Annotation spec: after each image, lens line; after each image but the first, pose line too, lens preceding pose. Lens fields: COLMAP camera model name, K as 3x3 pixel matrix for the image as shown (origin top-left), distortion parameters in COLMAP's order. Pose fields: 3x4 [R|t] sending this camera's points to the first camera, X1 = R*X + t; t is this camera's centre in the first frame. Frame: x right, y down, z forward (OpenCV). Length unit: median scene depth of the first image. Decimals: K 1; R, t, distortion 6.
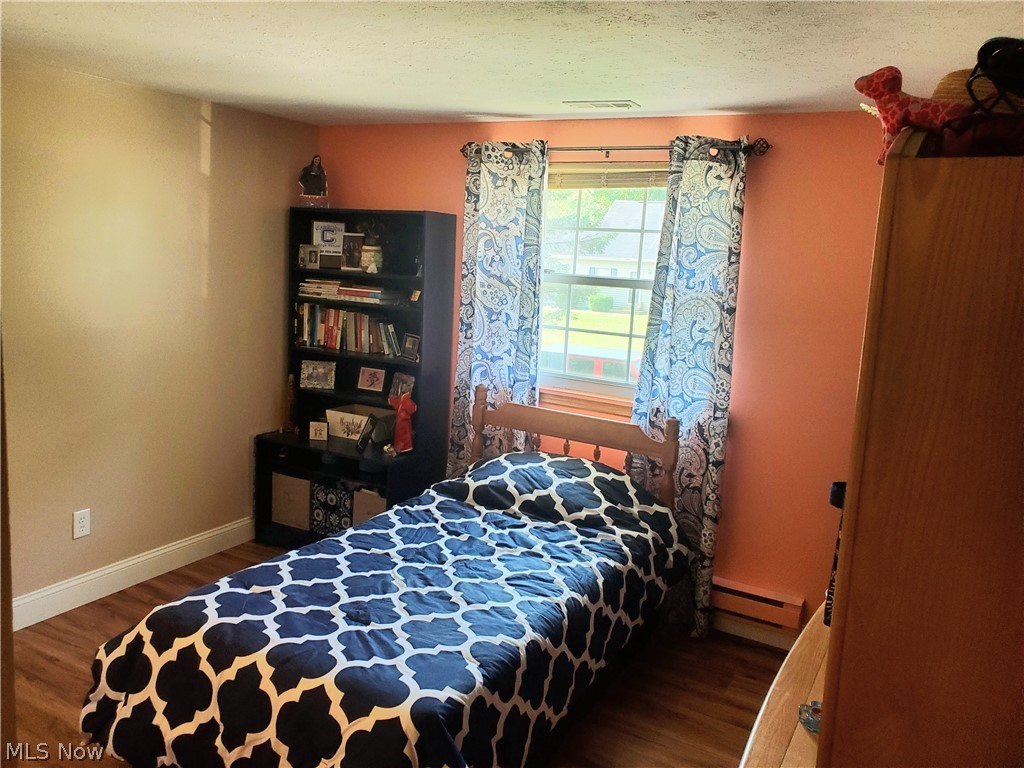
lens RADIAL K [[796.2, 0, 511.8], [0, 796.2, 362.1], [0, 0, 1]] dist [0.042220, -0.003058]
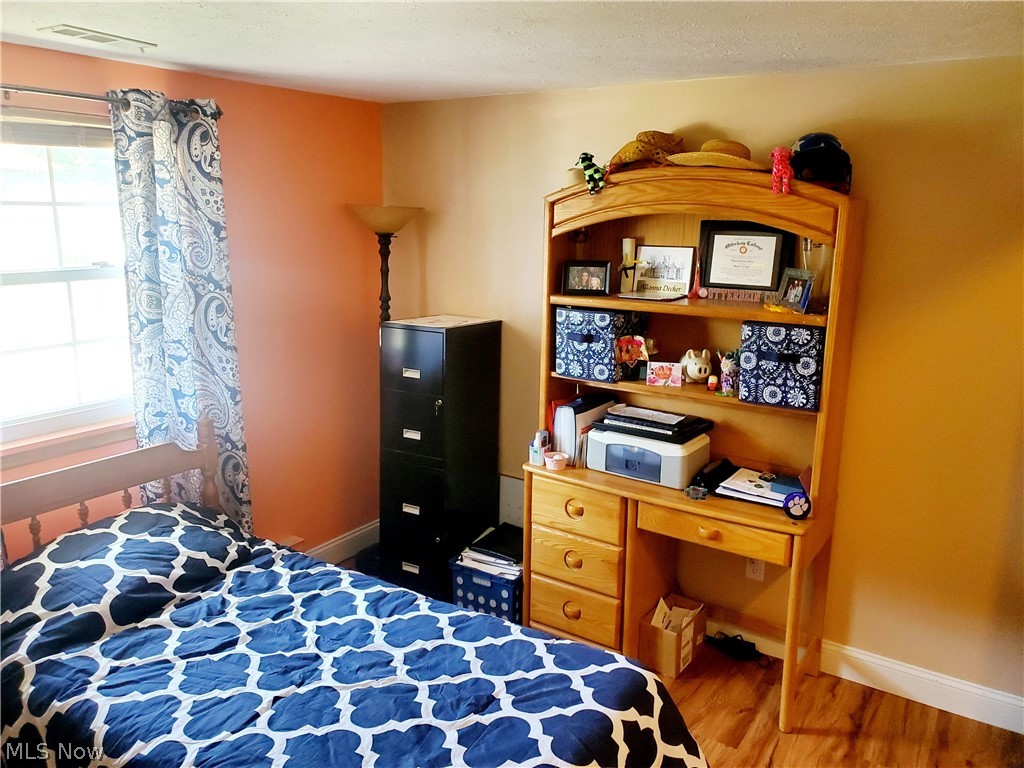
lens RADIAL K [[796.2, 0, 511.8], [0, 796.2, 362.1], [0, 0, 1]] dist [0.042220, -0.003058]
pose [[0.079436, -0.244376, 0.966421, -0.693109], [0.143642, 0.962173, 0.231495, -0.165973], [-0.986436, 0.120430, 0.111534, 0.625495]]
